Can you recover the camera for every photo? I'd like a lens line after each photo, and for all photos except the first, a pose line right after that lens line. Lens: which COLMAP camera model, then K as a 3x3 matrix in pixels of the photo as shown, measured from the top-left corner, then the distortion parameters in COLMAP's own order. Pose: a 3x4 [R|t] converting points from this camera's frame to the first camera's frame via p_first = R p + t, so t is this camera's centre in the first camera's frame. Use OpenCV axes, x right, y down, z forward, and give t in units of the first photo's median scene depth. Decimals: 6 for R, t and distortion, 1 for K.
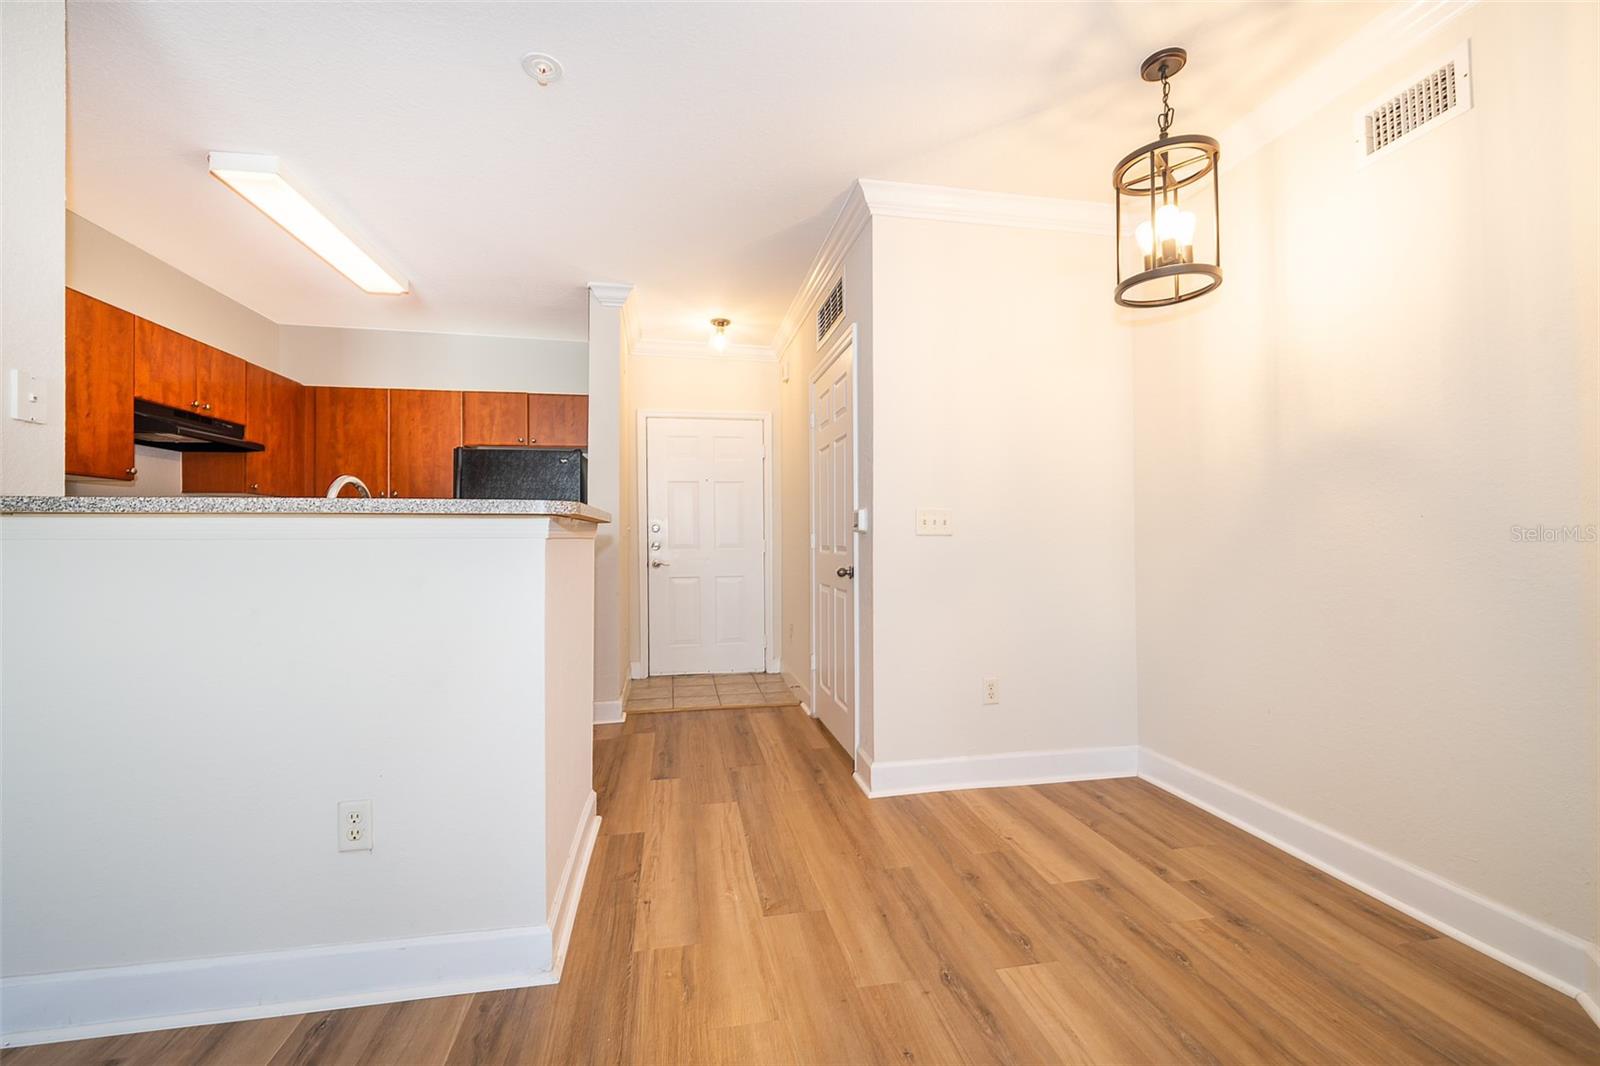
lens RADIAL K [[632.2, 0, 807.3], [0, 632.2, 532.1], [0, 0, 1]] dist [-0.002993, -0.000122]
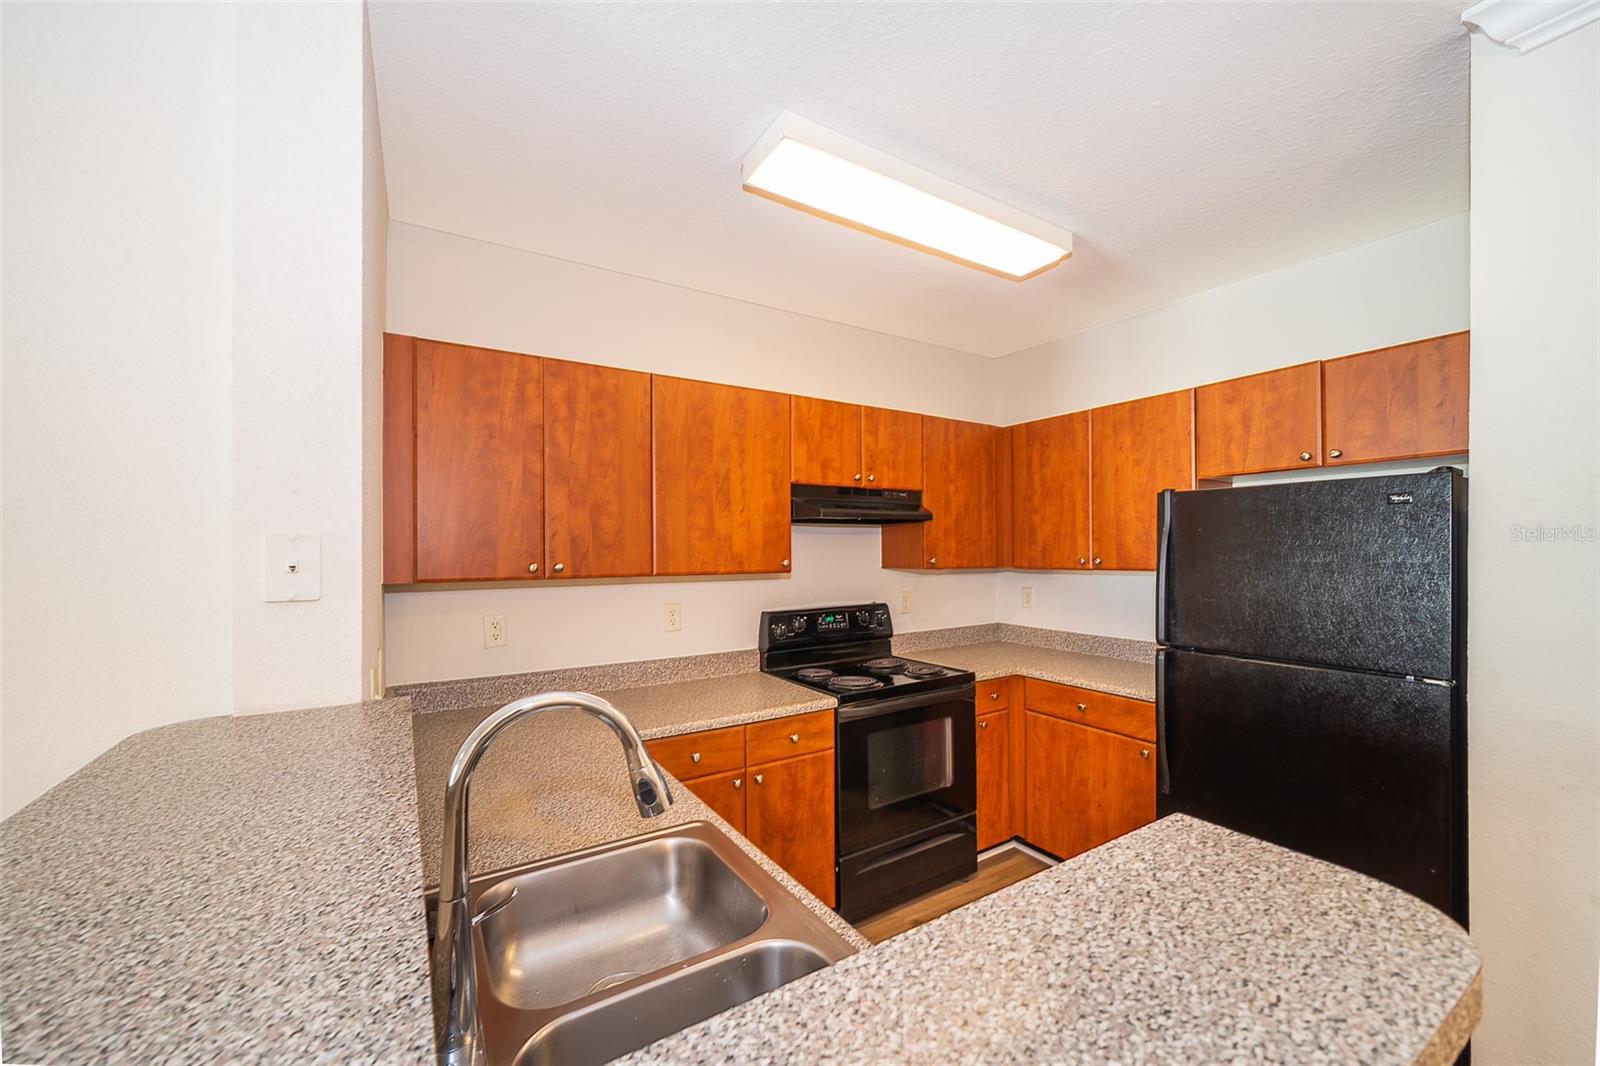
lens RADIAL K [[639.5, 0, 783.7], [0, 639.5, 547.1], [0, 0, 1]] dist [-0.000722, 0.000075]
pose [[0.353861, -0.003747, -0.935290, -0.156754], [0.010367, 0.999946, -0.000084, -0.100381], [0.935240, -0.009667, 0.353881, 0.551060]]
